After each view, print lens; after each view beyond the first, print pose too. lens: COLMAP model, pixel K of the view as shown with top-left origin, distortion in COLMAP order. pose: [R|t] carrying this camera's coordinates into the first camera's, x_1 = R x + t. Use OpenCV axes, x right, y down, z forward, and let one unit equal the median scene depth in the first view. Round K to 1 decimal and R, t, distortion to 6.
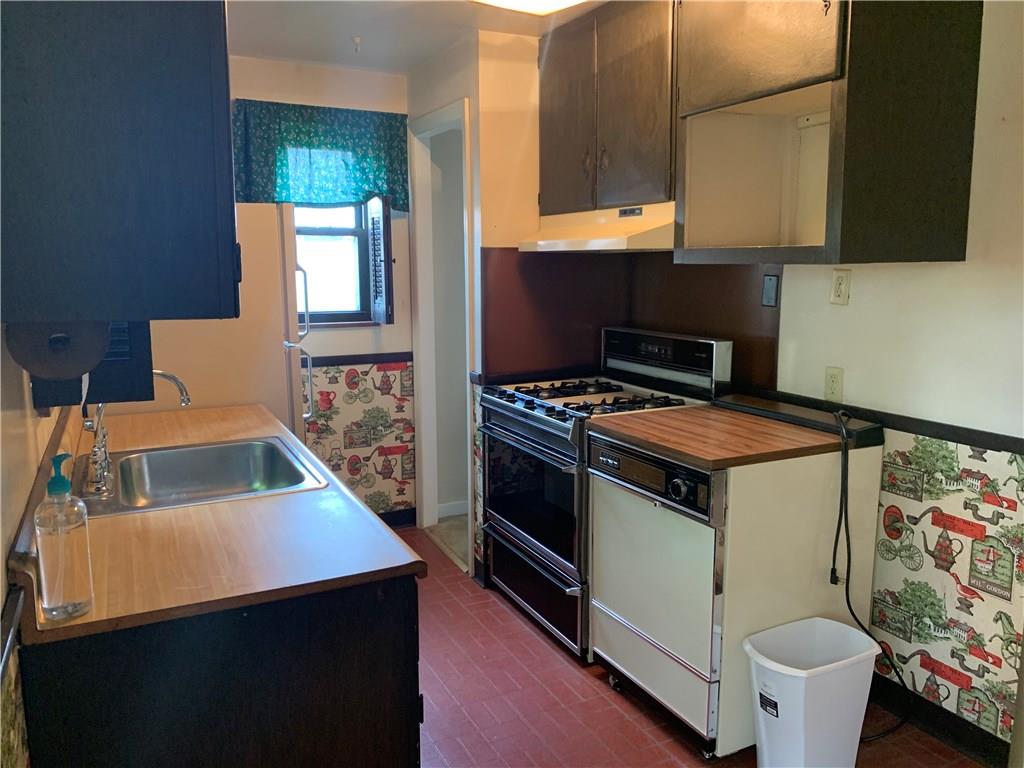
lens RADIAL K [[776.0, 0, 511.9], [0, 776.0, 381.5], [0, 0, 1]] dist [0.013153, -0.028145]
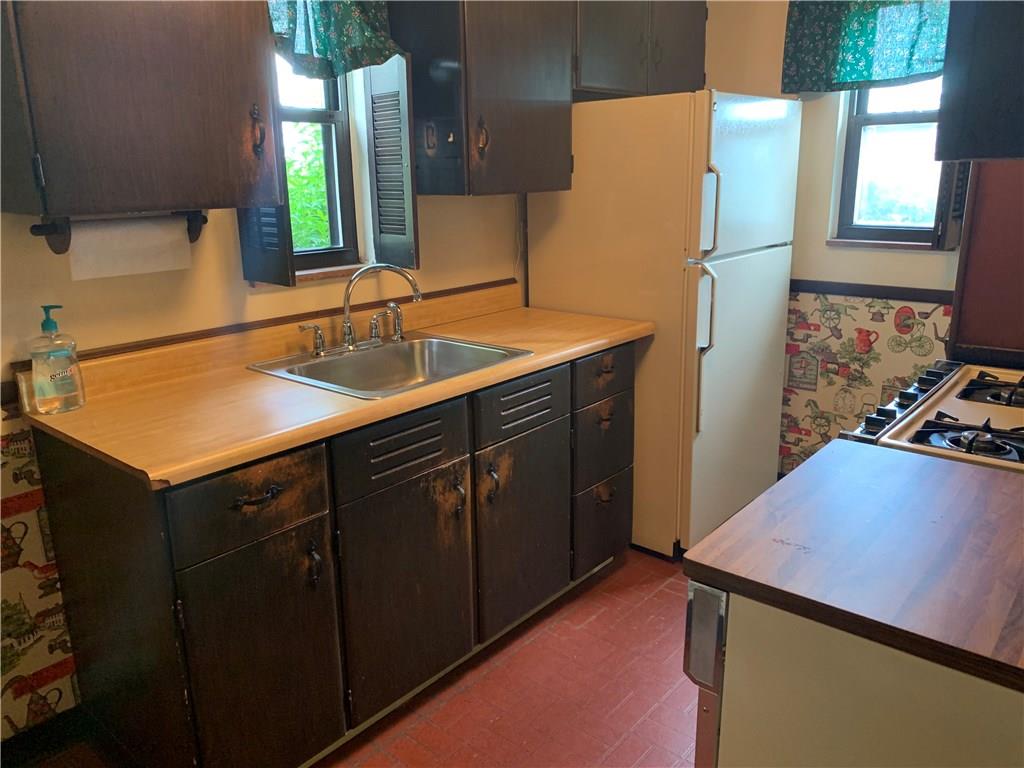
lens RADIAL K [[776.0, 0, 511.2], [0, 776.0, 383.3], [0, 0, 1]] dist [0.013153, -0.028145]
pose [[0.375336, 0.237200, -0.896024, 0.339618], [-0.123520, 0.970879, 0.205274, -0.051247], [0.918622, 0.033630, 0.393705, 0.363559]]
